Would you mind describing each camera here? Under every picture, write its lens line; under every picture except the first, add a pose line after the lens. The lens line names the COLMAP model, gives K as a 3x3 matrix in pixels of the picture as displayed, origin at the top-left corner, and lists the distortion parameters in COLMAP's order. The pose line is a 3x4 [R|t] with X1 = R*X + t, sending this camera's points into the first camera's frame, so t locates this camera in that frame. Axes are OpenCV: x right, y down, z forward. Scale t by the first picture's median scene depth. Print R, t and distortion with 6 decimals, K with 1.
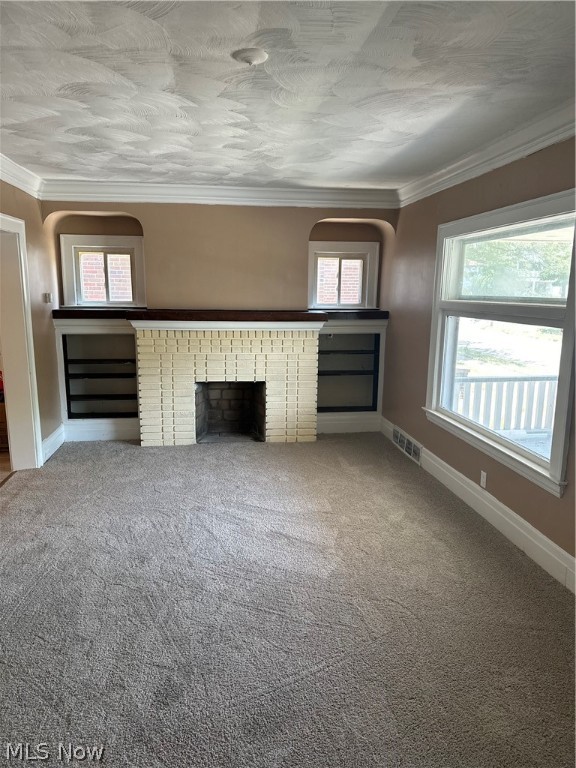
lens RADIAL K [[556.1, 0, 288.0], [0, 556.1, 402.1], [0, 0, 1]] dist [0.066616, -0.083712]
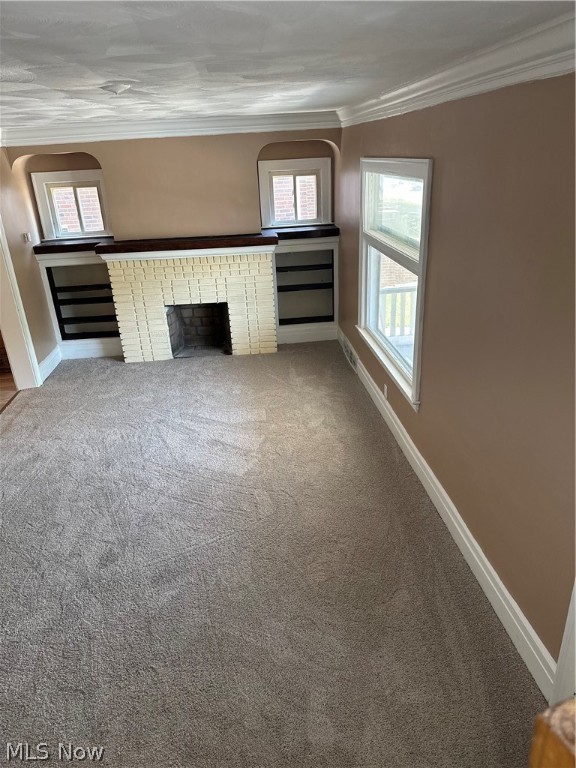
lens RADIAL K [[556.1, 0, 288.0], [0, 556.1, 402.1], [0, 0, 1]] dist [0.066616, -0.083712]
pose [[0.997419, -0.034157, -0.063155, 0.154855], [0.046835, 0.976215, 0.211685, -0.076262], [0.054423, -0.214096, 0.975295, -0.142512]]
